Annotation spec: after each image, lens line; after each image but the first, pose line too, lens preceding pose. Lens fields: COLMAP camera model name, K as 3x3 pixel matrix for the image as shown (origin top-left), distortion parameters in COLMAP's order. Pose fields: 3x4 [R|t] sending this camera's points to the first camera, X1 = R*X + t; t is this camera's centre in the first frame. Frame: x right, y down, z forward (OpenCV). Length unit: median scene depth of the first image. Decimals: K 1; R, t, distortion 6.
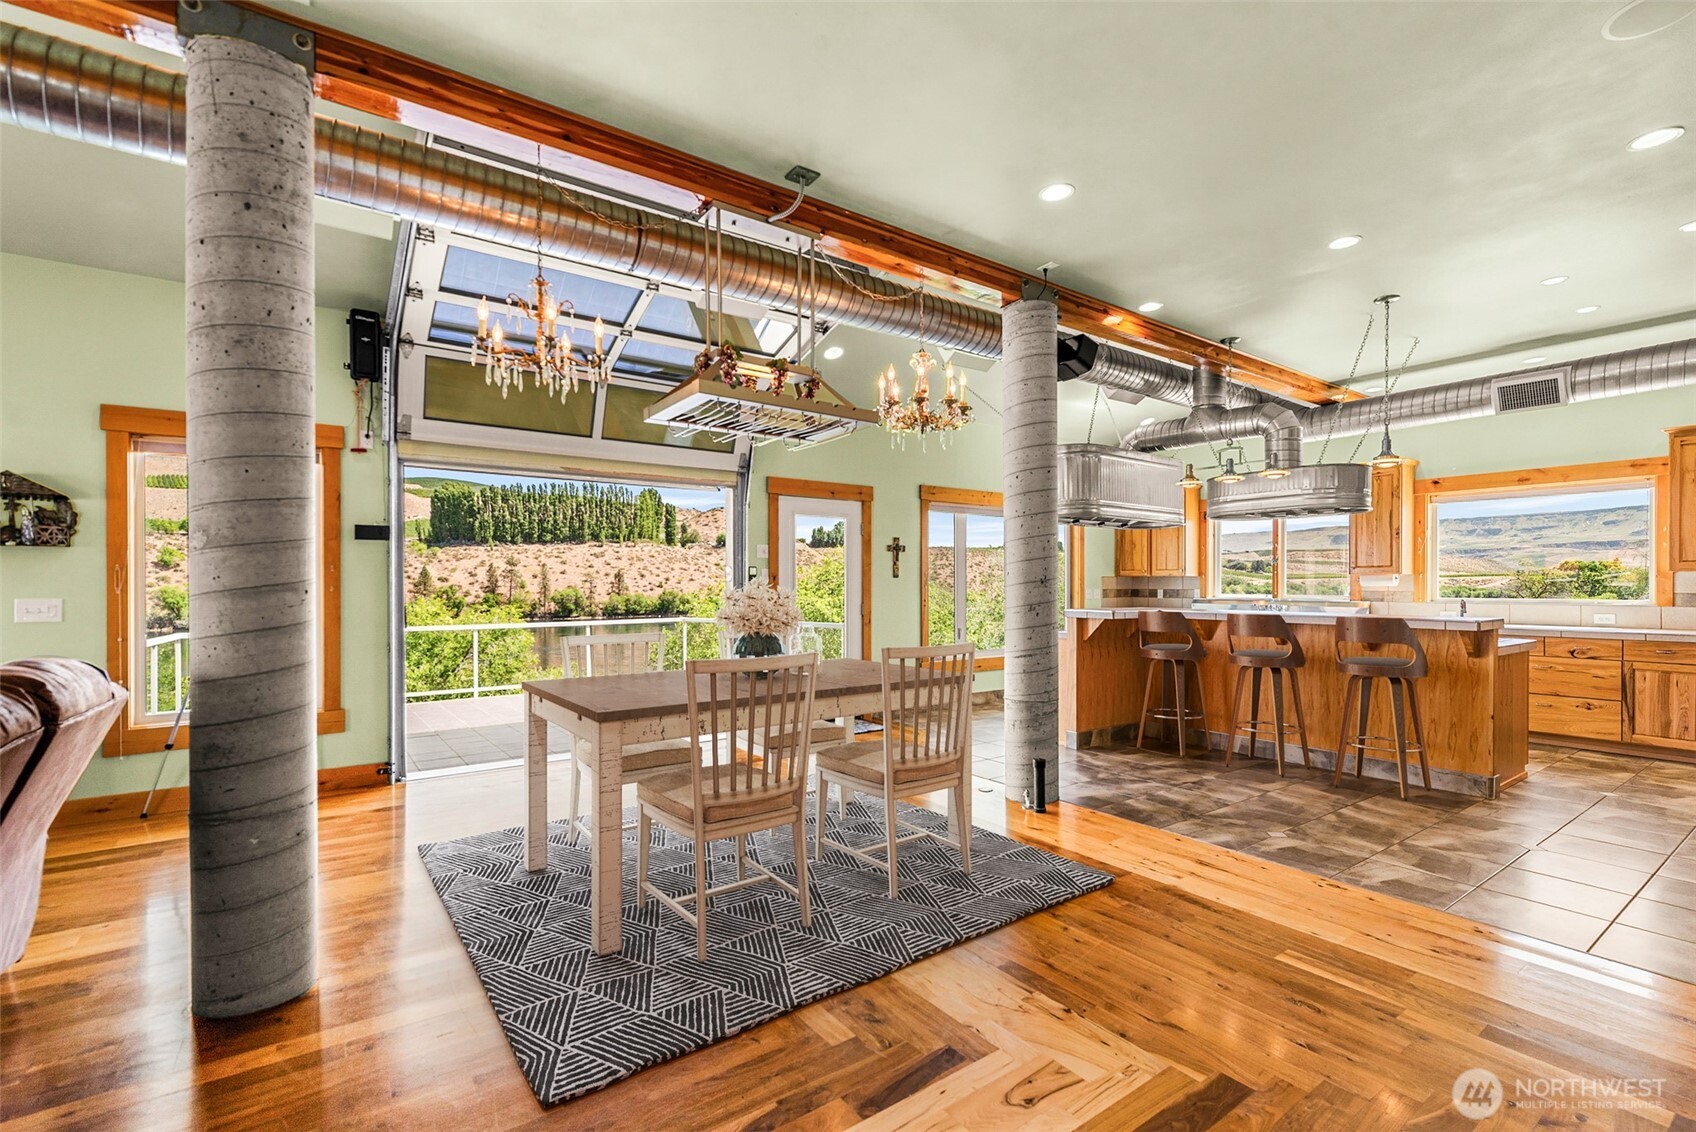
lens RADIAL K [[753.3, 0, 851.6], [0, 753.3, 588.5], [0, 0, 1]] dist [-0.000360, 0.000253]
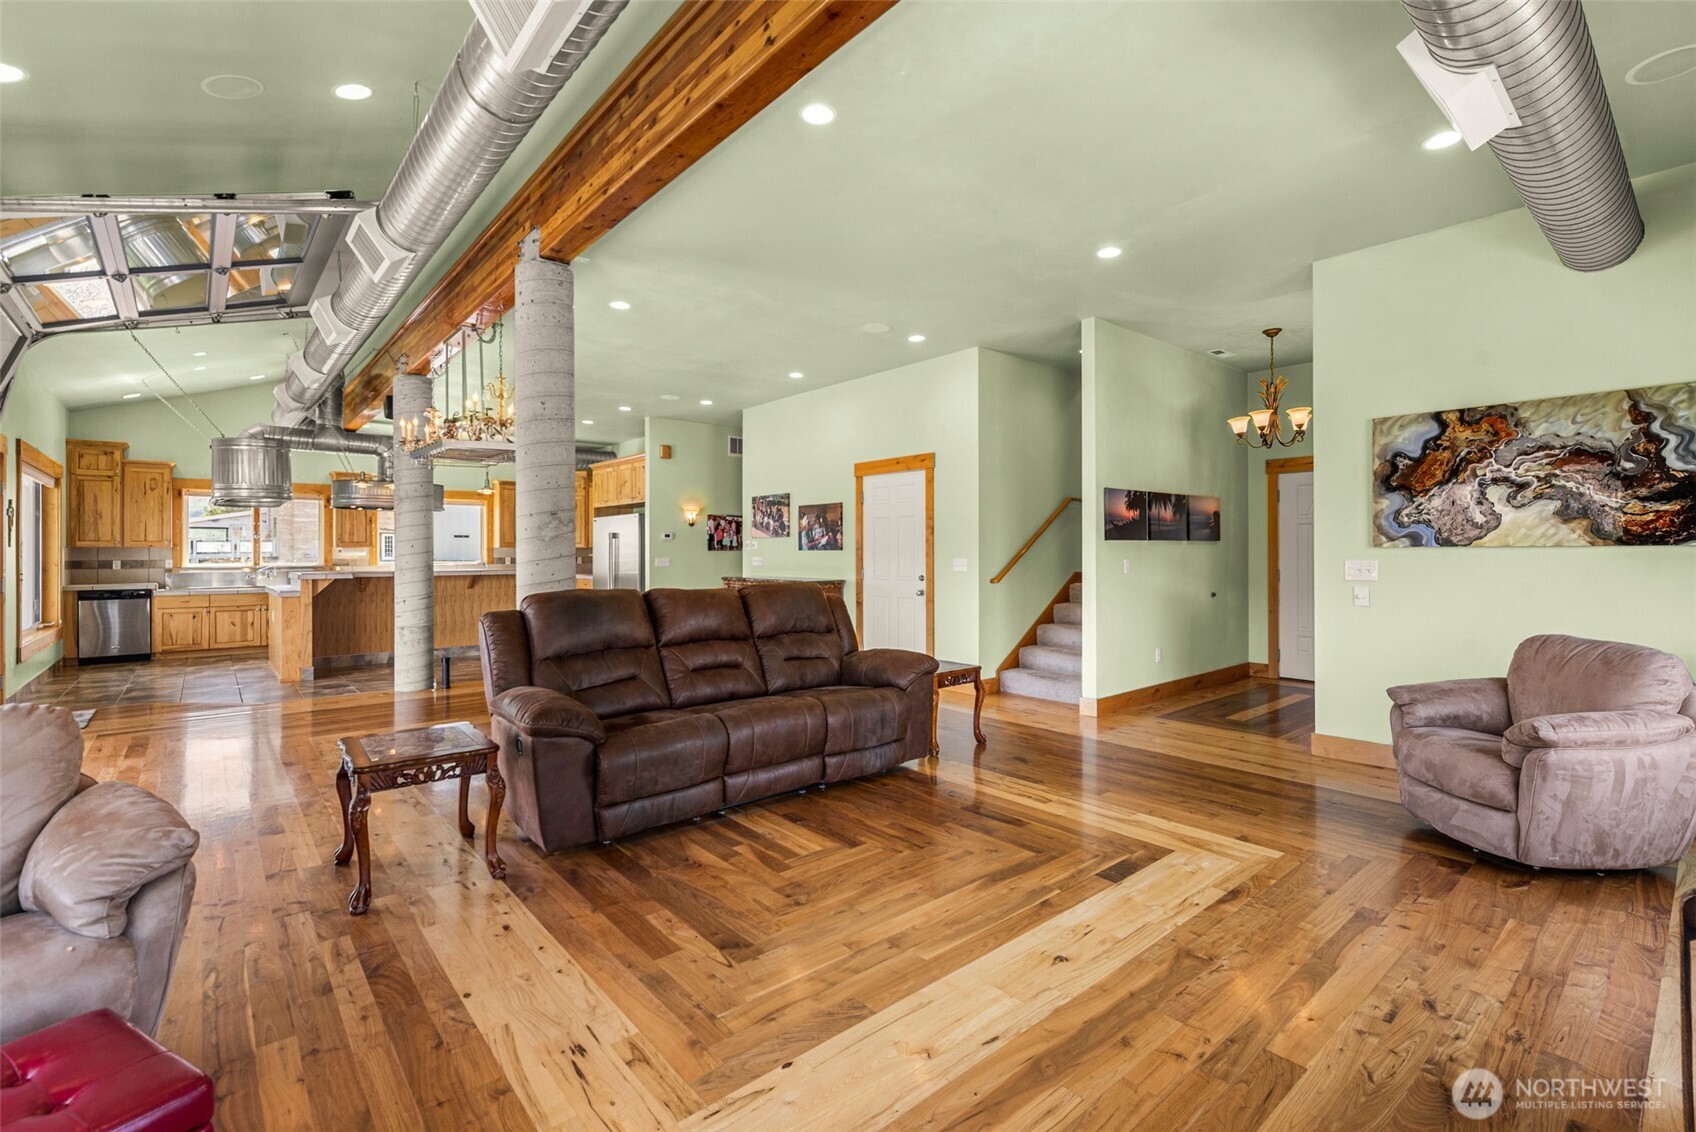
lens RADIAL K [[756.8, 0, 874.8], [0, 756.8, 547.7], [0, 0, 1]] dist [-0.000909, -0.000035]
pose [[-0.106358, 0.008497, 0.994292, -1.087303], [0.011931, 0.999902, -0.007268, 0.005468], [-0.994256, 0.011090, -0.106449, 0.161036]]
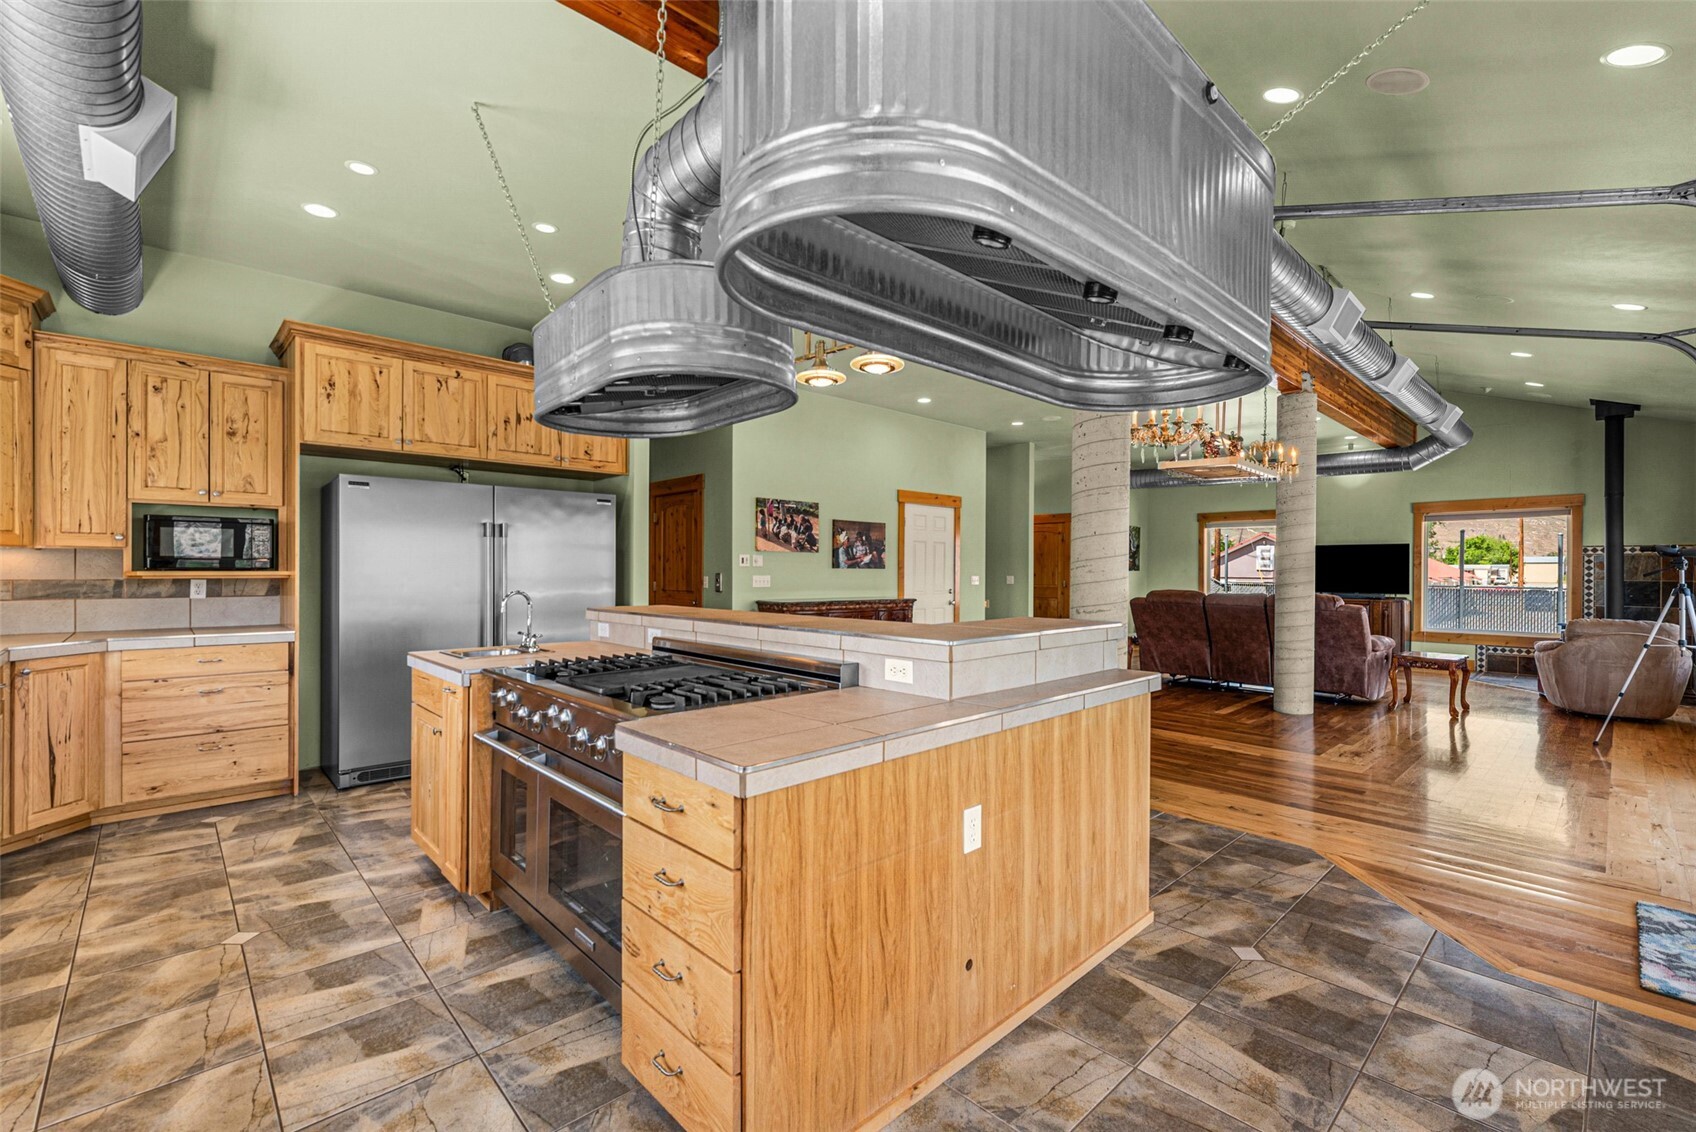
lens RADIAL K [[729.5, 0, 856.6], [0, 729.5, 569.8], [0, 0, 1]] dist [0.000166, -0.000370]
pose [[-0.989915, -0.004438, -0.141593, 0.512830], [-0.005715, 0.999947, 0.008610, -0.010226], [0.141547, 0.009333, -0.989888, 1.423991]]
